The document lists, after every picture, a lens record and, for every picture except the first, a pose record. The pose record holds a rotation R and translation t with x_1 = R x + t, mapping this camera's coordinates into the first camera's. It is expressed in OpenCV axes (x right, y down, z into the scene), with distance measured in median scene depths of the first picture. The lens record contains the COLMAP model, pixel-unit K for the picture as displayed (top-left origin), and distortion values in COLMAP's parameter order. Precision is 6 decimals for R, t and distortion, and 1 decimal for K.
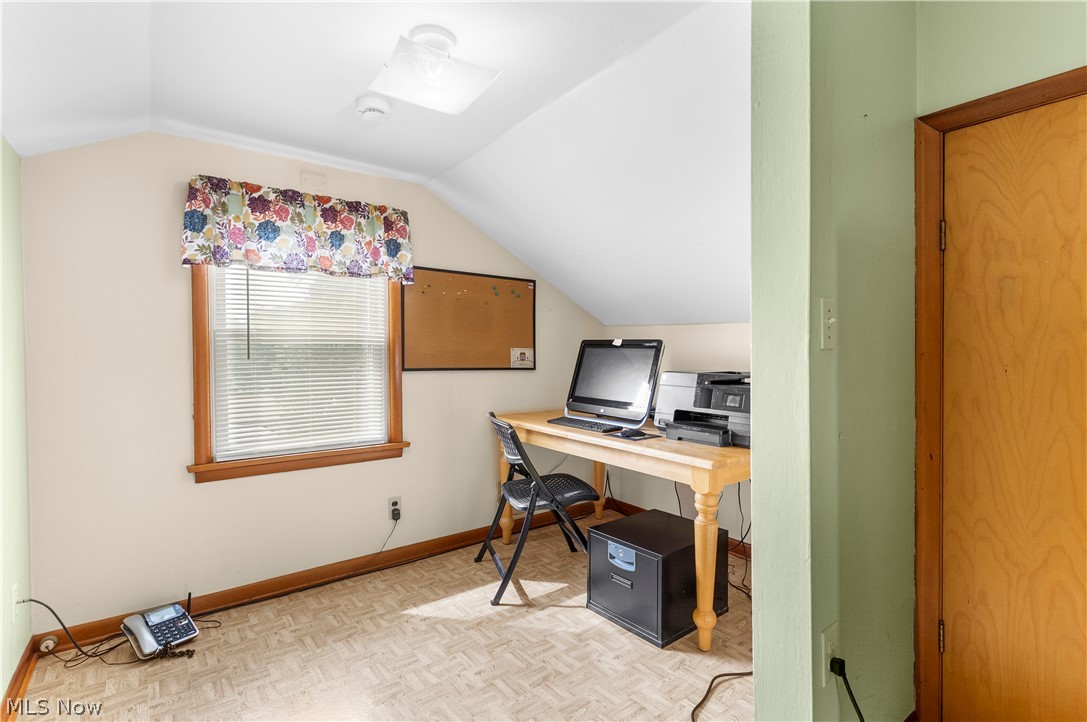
lens RADIAL K [[529.1, 0, 543.8], [0, 529.1, 361.0], [0, 0, 1]] dist [0.004163, 0.001270]
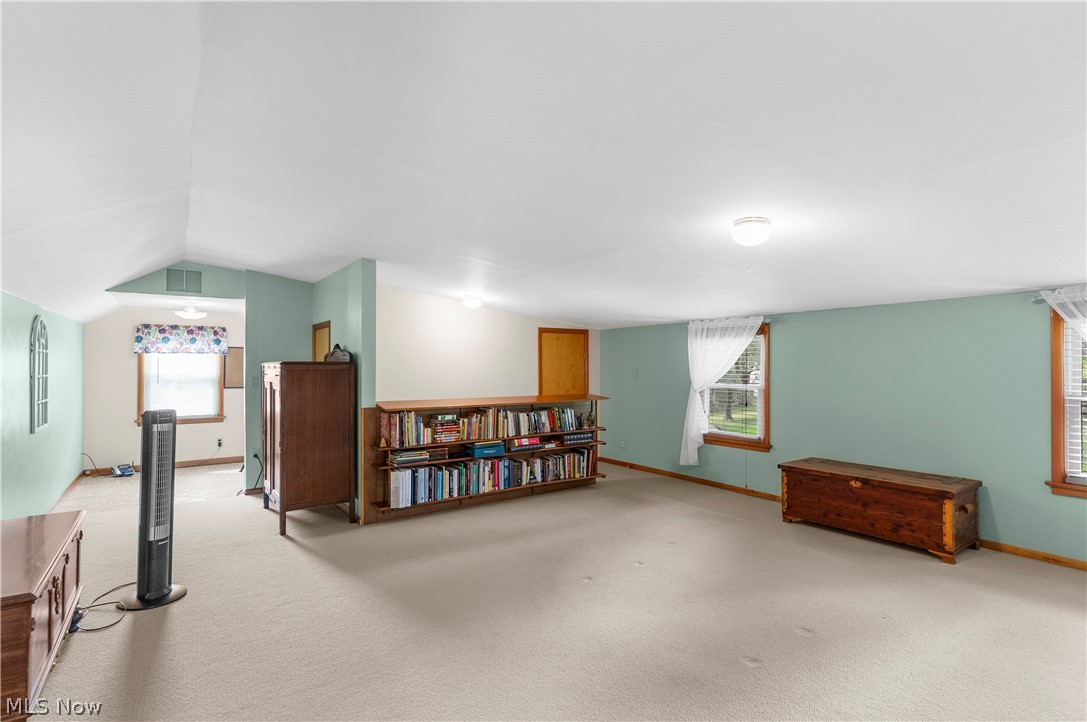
lens RADIAL K [[529.1, 0, 543.8], [0, 529.1, 358.3], [0, 0, 1]] dist [0.004163, 0.001270]
pose [[0.998832, -0.001615, -0.048292, 1.644520], [0.000453, 0.999710, -0.024065, -0.075083], [0.048316, 0.024015, 0.998543, -1.745746]]
